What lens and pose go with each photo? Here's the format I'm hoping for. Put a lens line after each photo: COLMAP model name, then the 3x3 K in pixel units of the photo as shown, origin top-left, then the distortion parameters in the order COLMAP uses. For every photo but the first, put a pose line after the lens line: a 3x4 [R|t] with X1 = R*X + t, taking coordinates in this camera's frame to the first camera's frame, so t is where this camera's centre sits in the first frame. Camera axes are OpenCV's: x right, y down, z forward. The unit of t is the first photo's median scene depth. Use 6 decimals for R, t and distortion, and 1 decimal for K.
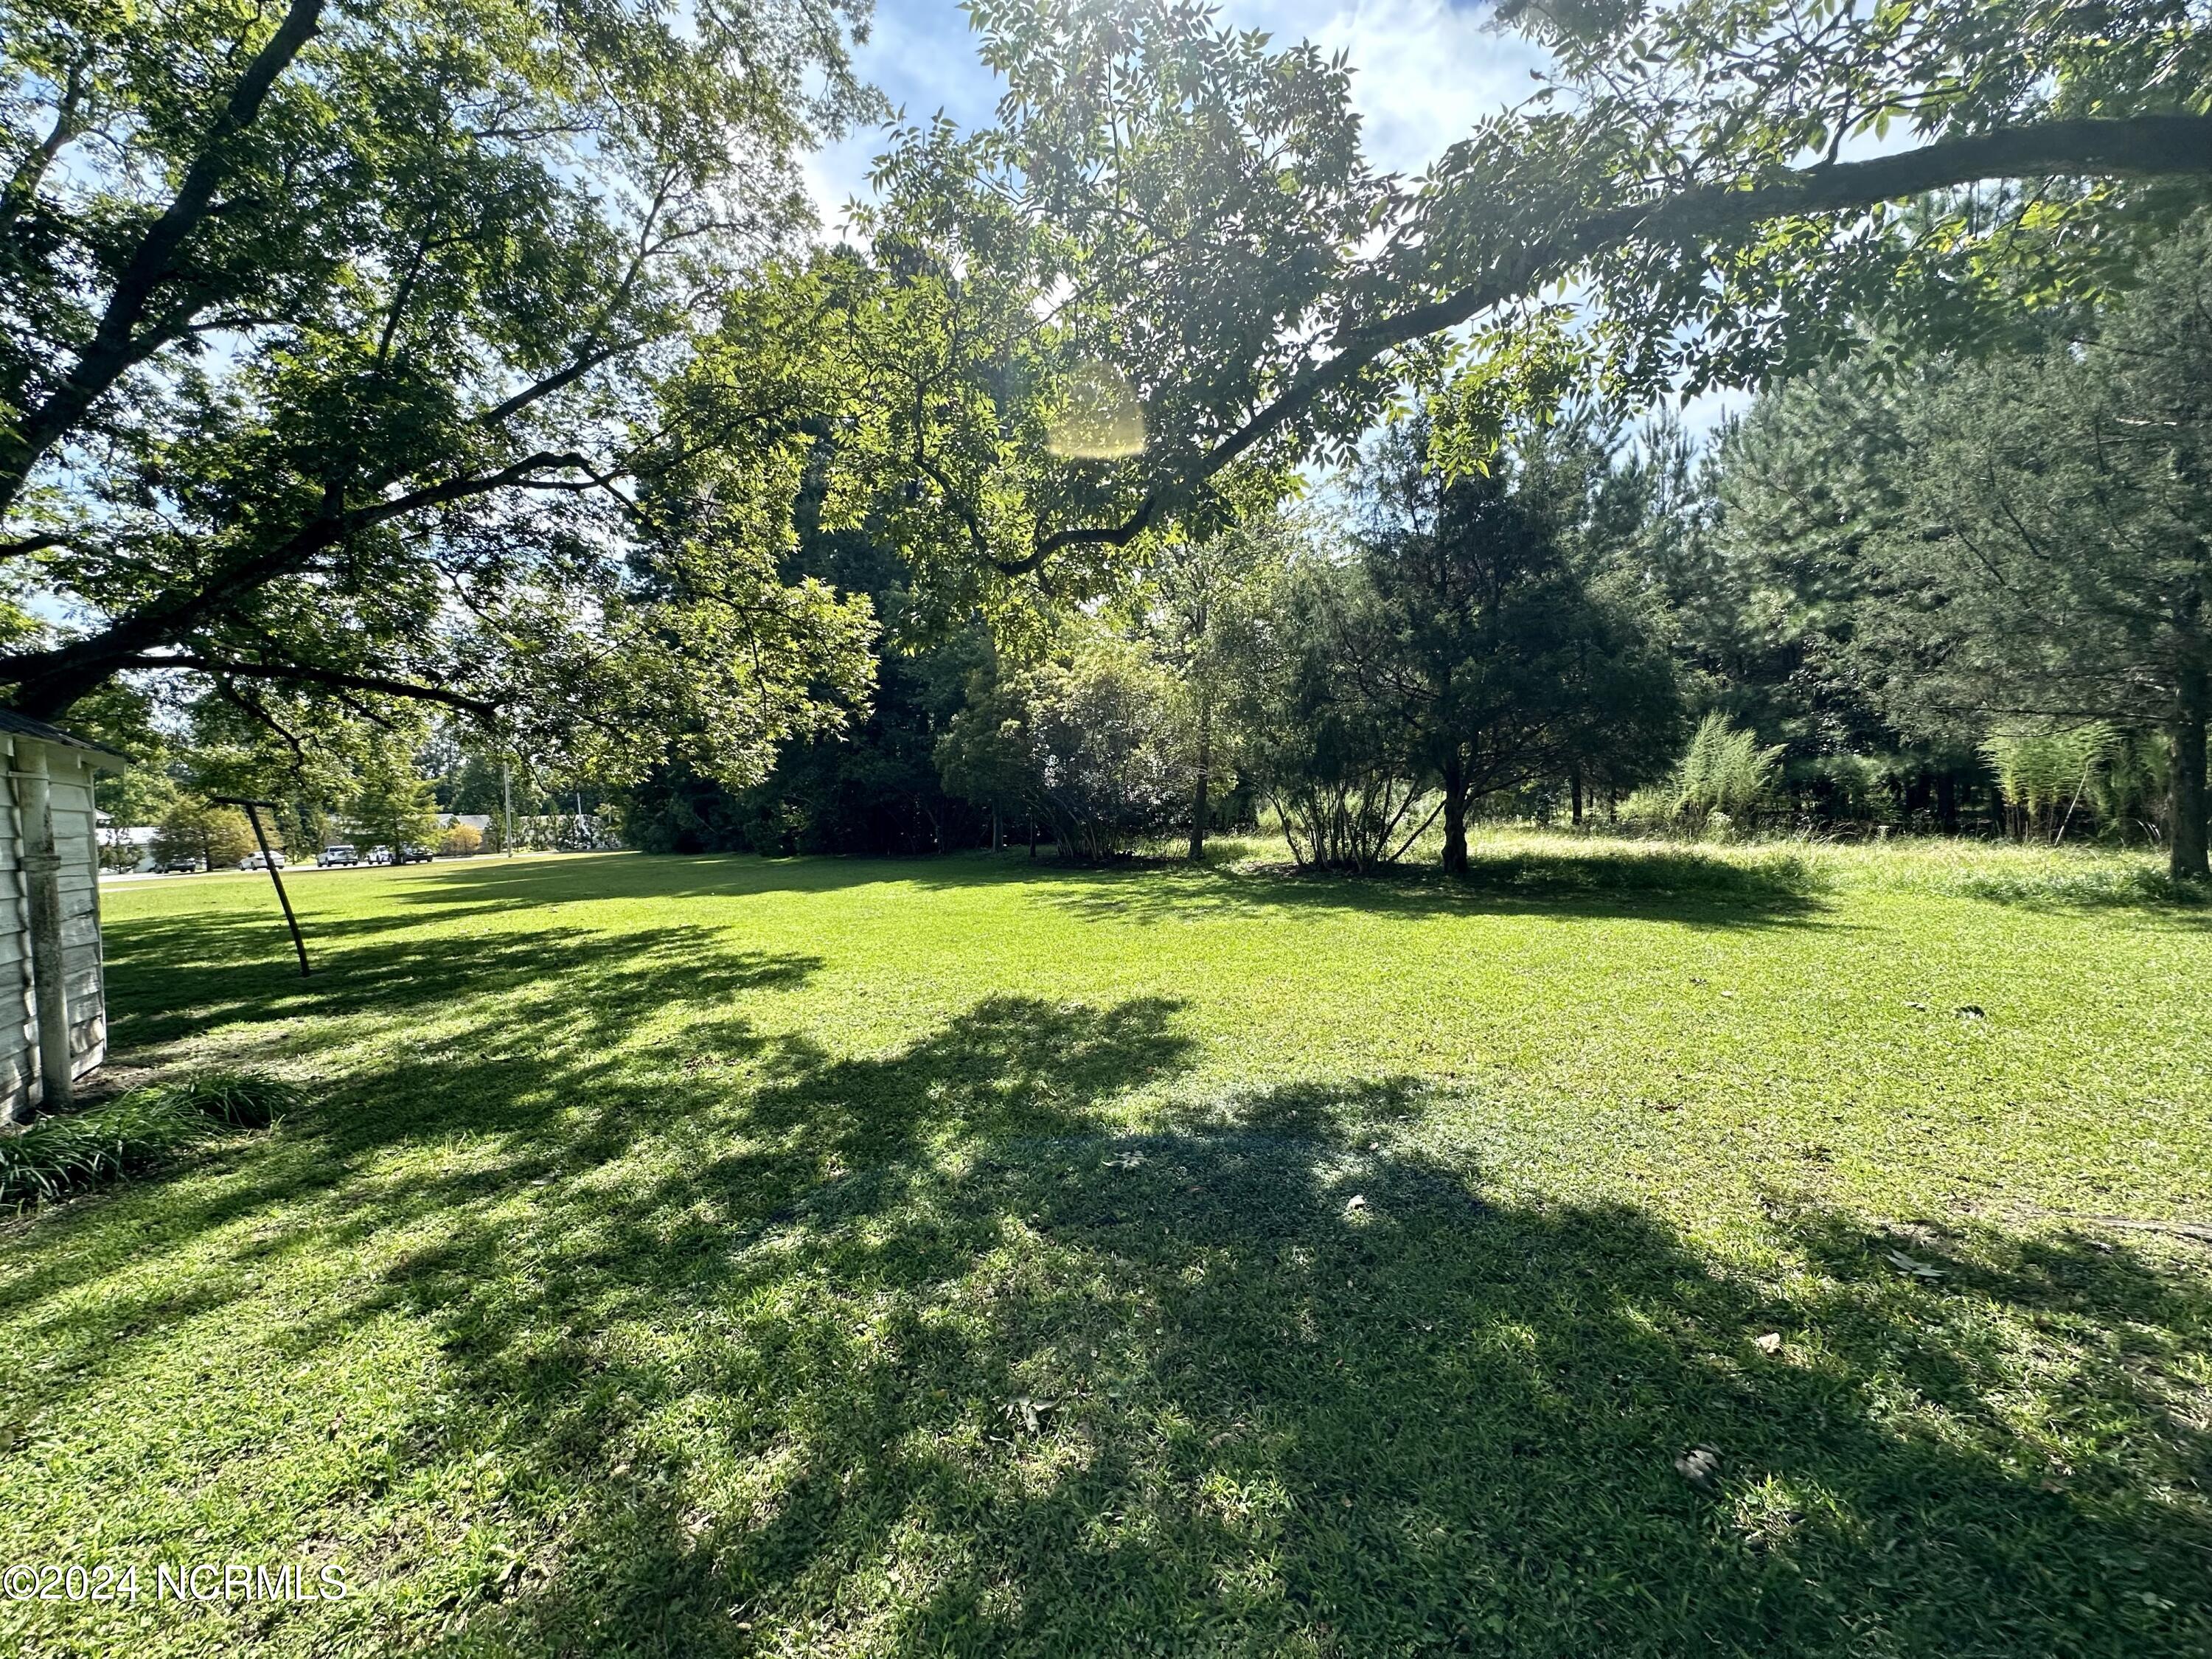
lens RADIAL K [[880.9, 0, 1105.0], [0, 880.9, 830.6], [0, 0, 1]] dist [-0.002218, -0.000021]
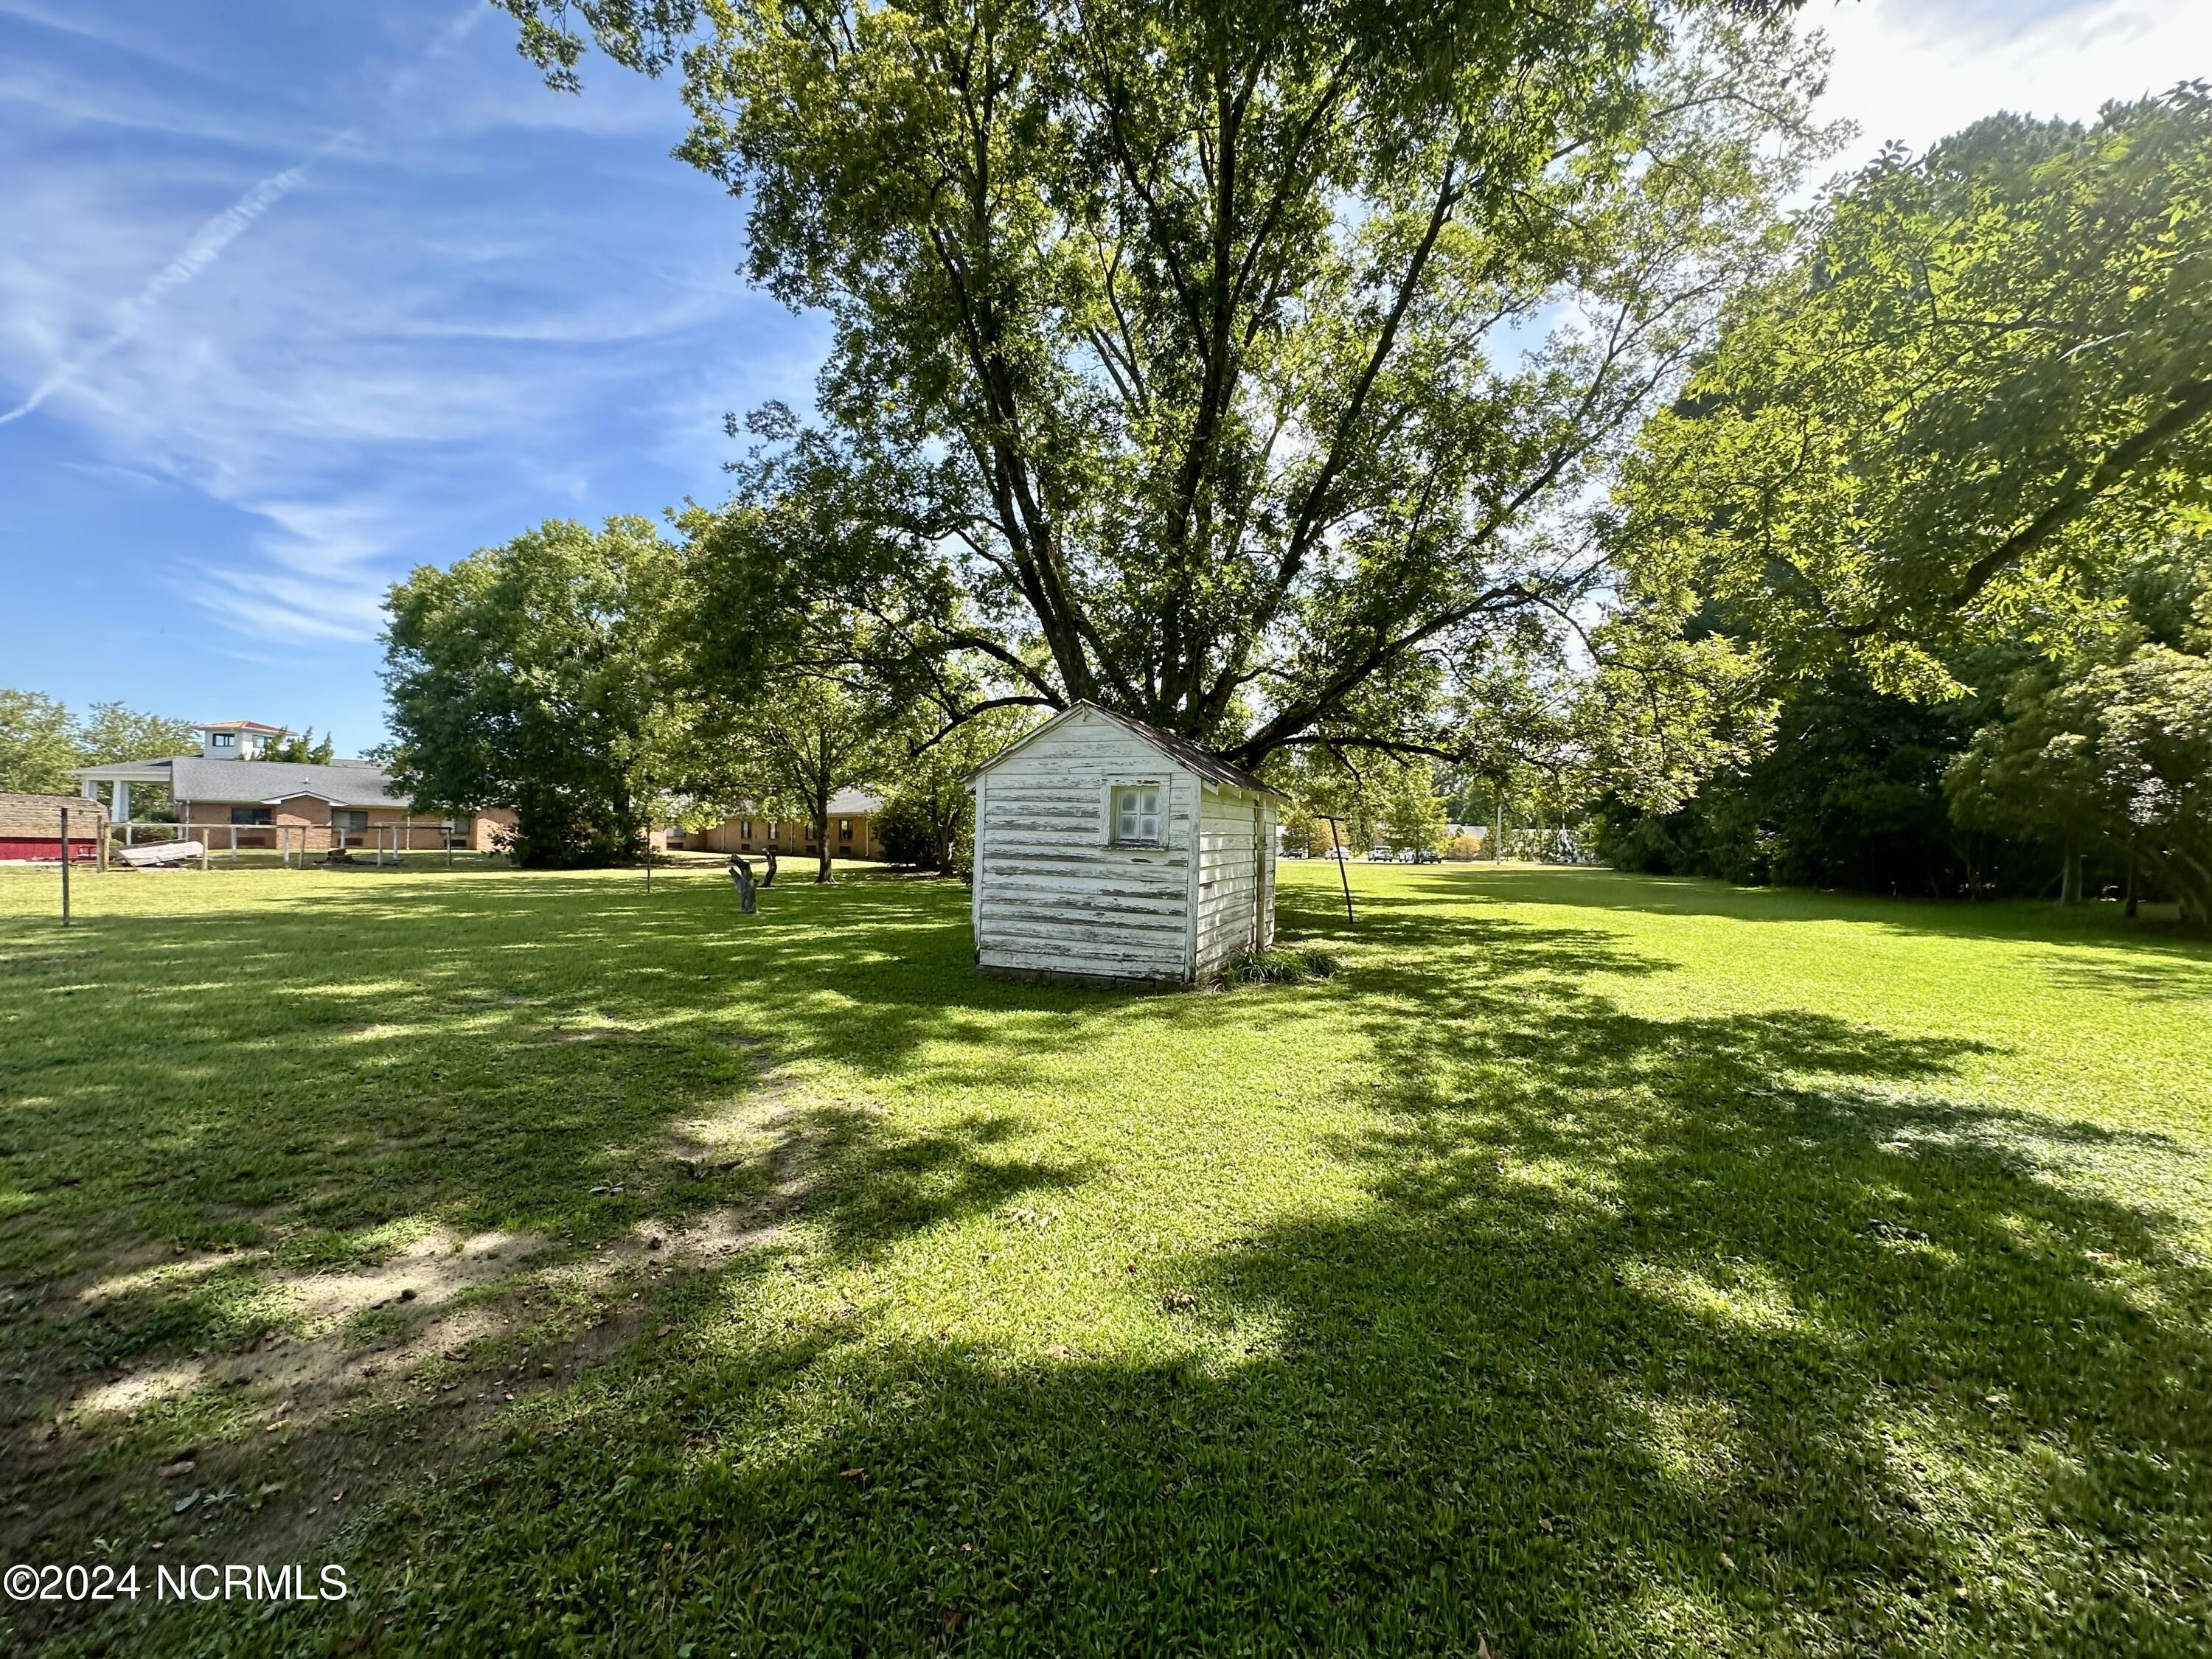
lens RADIAL K [[880.9, 0, 1105.0], [0, 880.9, 830.6], [0, 0, 1]] dist [-0.002218, -0.000021]
pose [[0.518990, 0.043058, -0.853695, 0.159004], [-0.058449, 0.998181, 0.014812, -0.004289], [0.852779, 0.042210, 0.520563, -0.163299]]
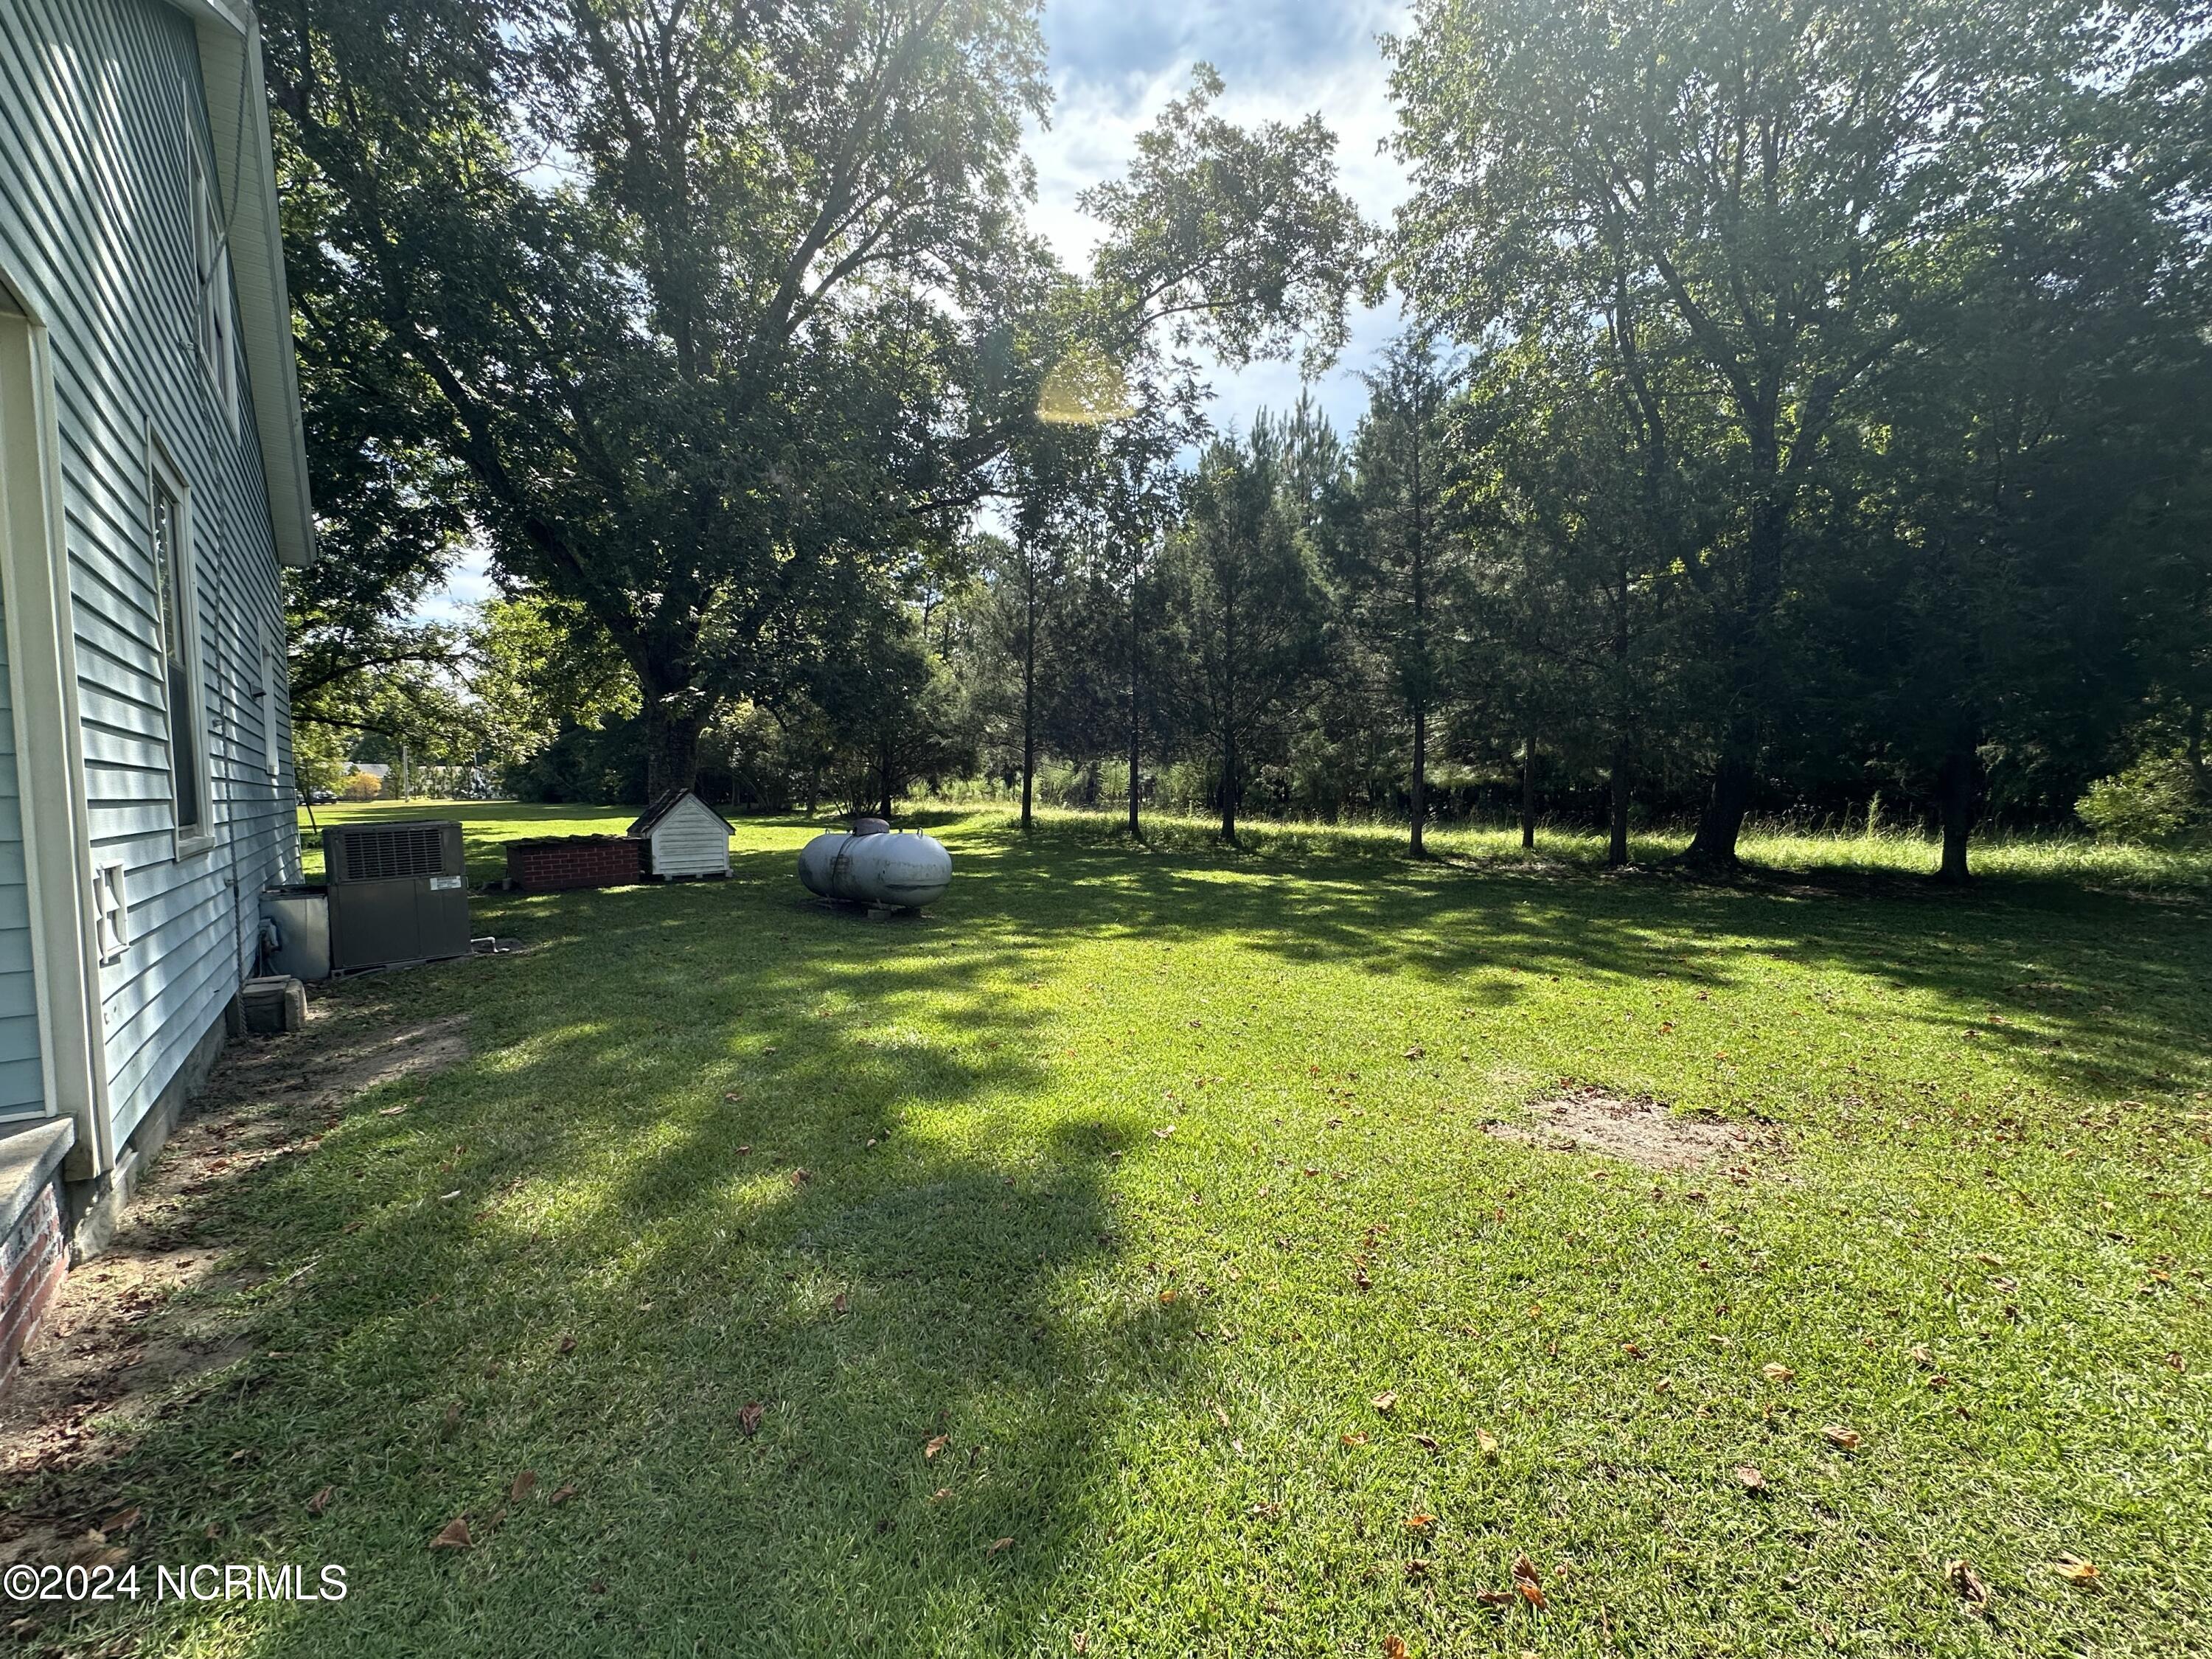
lens RADIAL K [[885.0, 0, 1094.9], [0, 885.0, 854.7], [0, 0, 1]] dist [-0.001428, -0.000094]
pose [[0.997360, 0.031054, 0.065634, 0.742397], [-0.034917, 0.997674, 0.058551, -0.006740], [-0.063663, -0.060688, 0.996124, -1.081235]]
